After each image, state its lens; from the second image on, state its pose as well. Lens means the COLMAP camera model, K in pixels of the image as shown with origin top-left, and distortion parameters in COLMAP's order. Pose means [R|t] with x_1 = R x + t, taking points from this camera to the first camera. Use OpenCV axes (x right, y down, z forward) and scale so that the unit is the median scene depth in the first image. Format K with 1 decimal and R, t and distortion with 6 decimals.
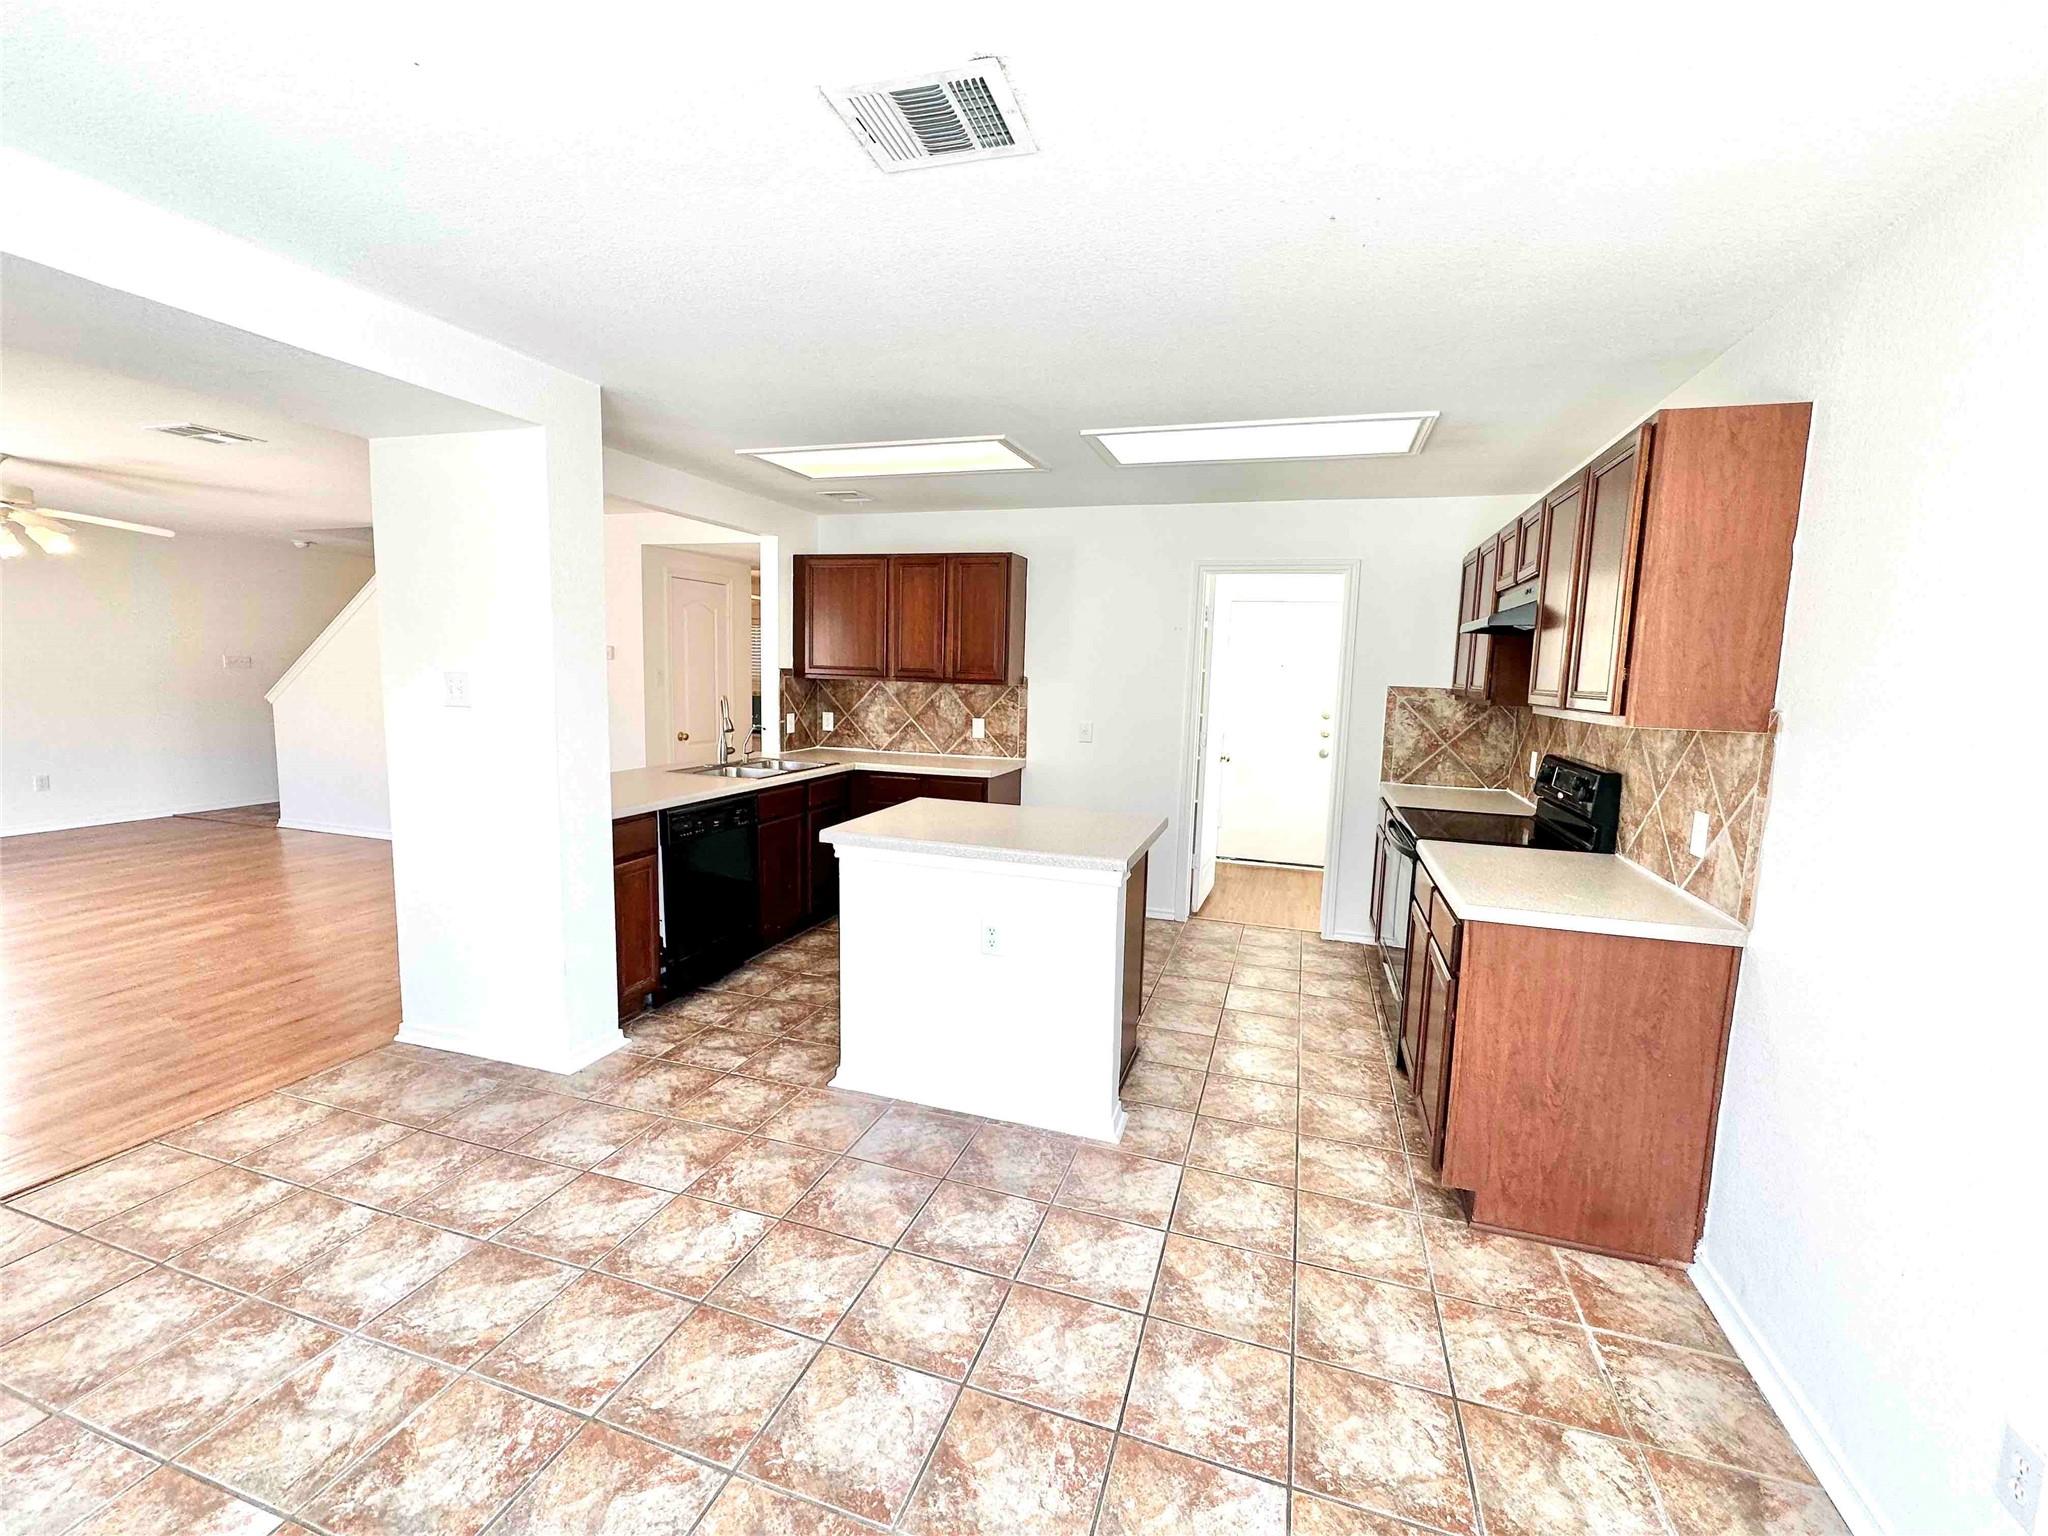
lens RADIAL K [[837.4, 0, 1028.1], [0, 837.4, 767.9], [0, 0, 1]] dist [-0.001428, -0.000147]
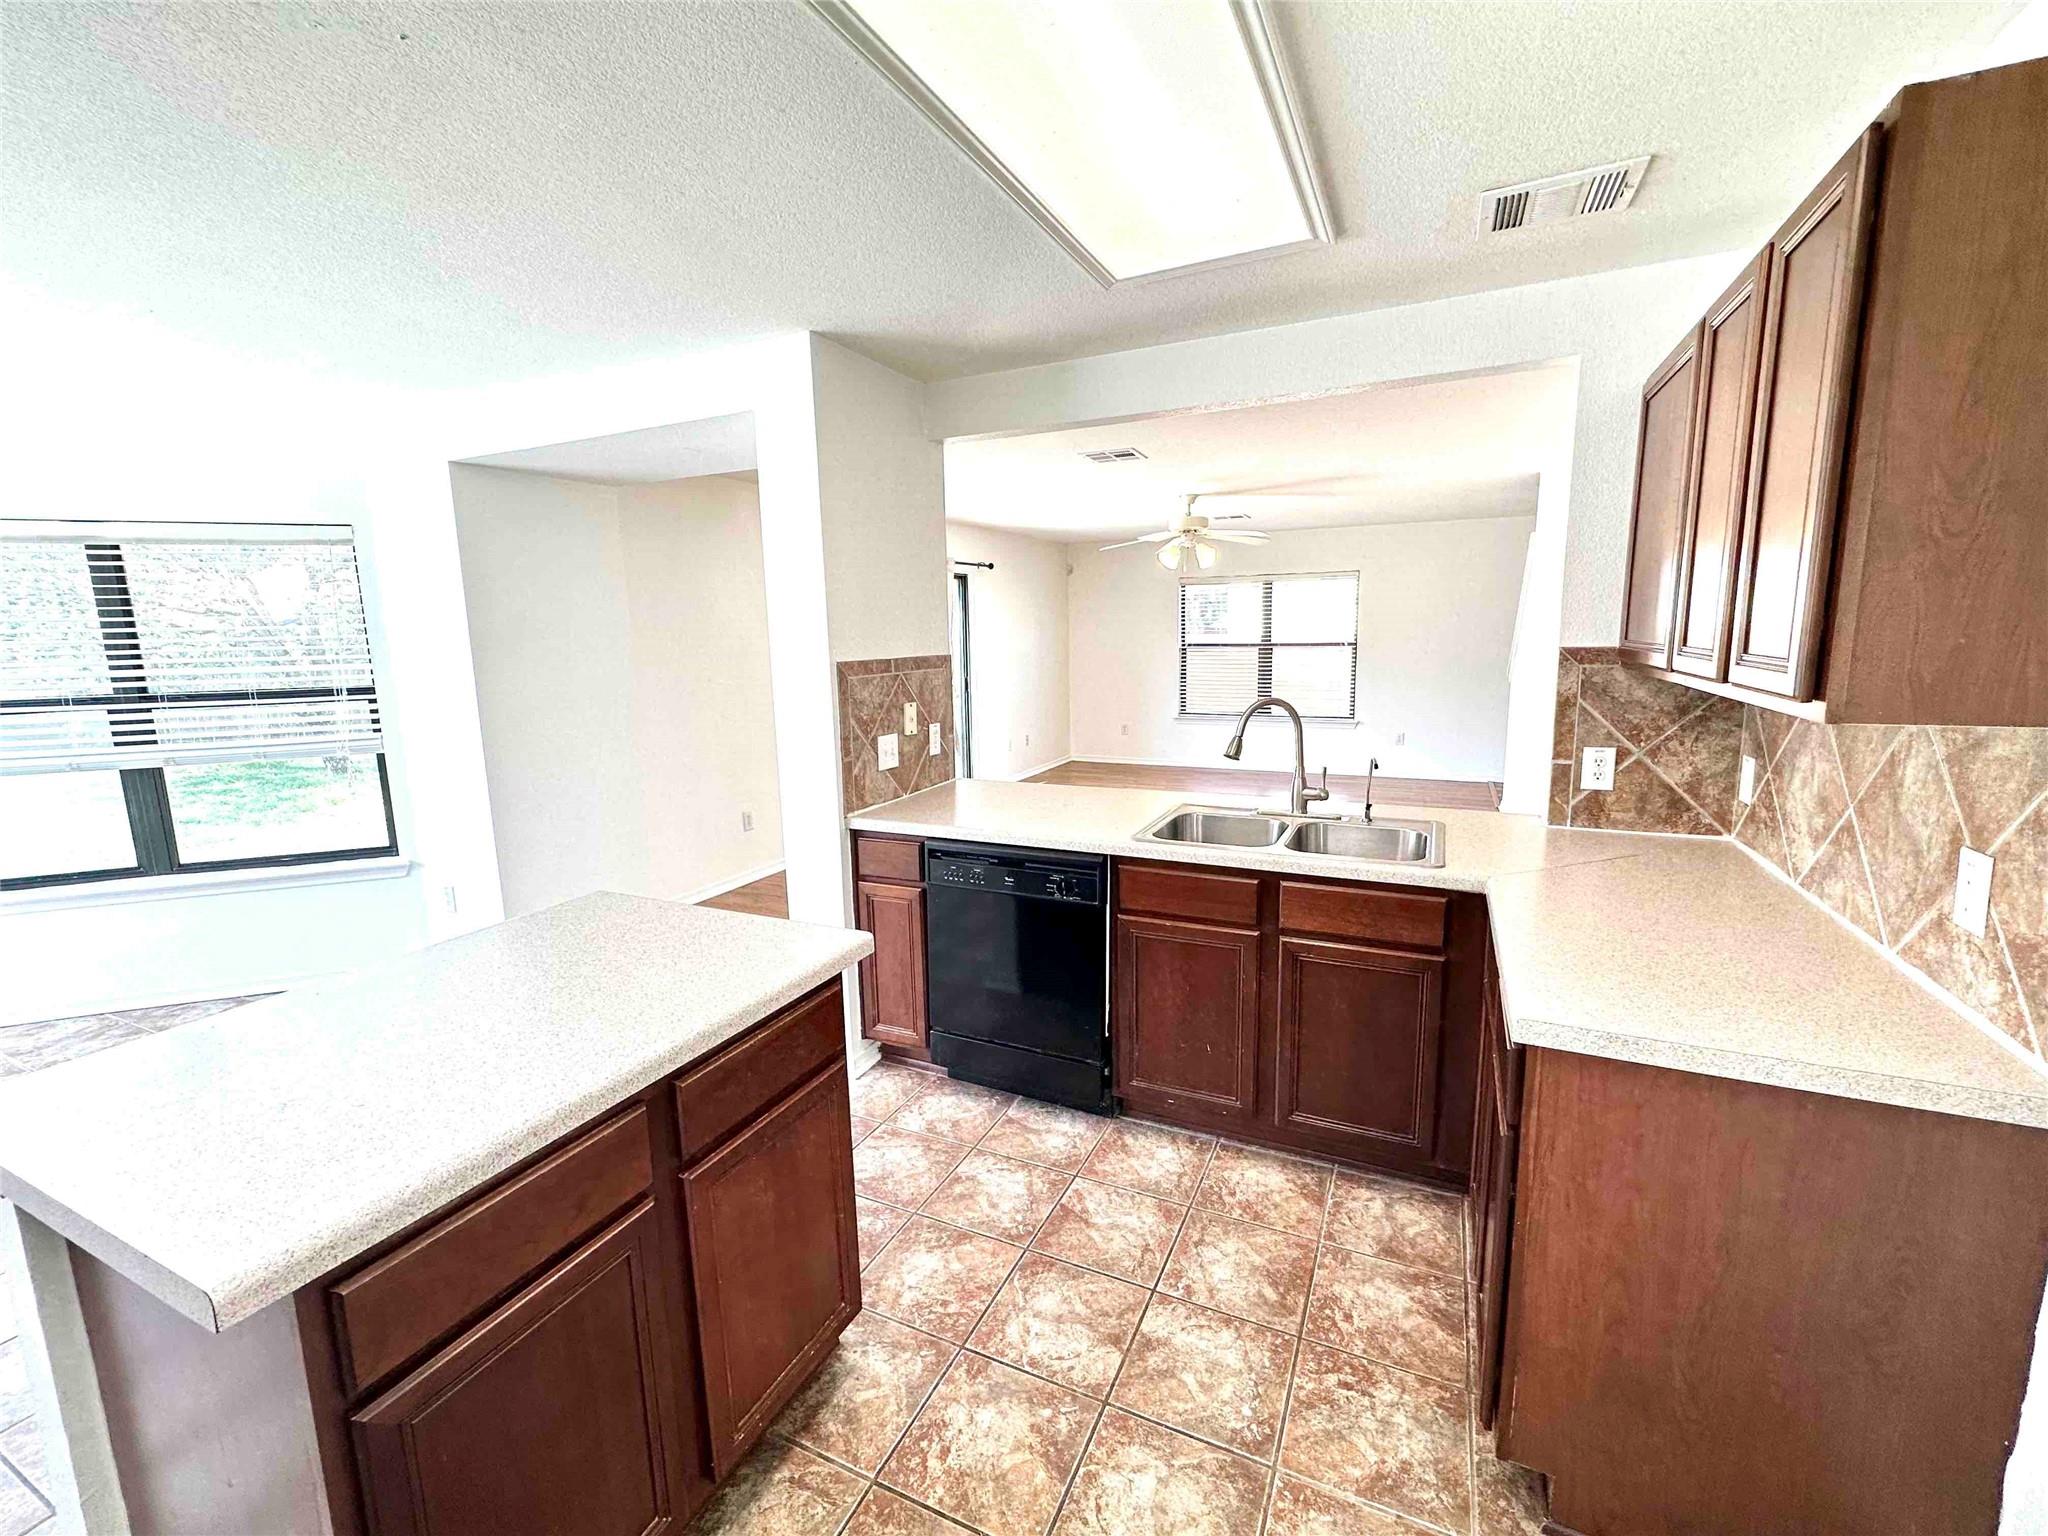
lens RADIAL K [[837.4, 0, 1029.8], [0, 837.4, 765.3], [0, 0, 1]] dist [-0.001428, -0.000147]
pose [[-0.132299, 0.128472, -0.982849, 0.205638], [-0.098647, 0.984936, 0.142023, -0.090086], [0.986289, 0.115744, -0.117633, 0.757958]]
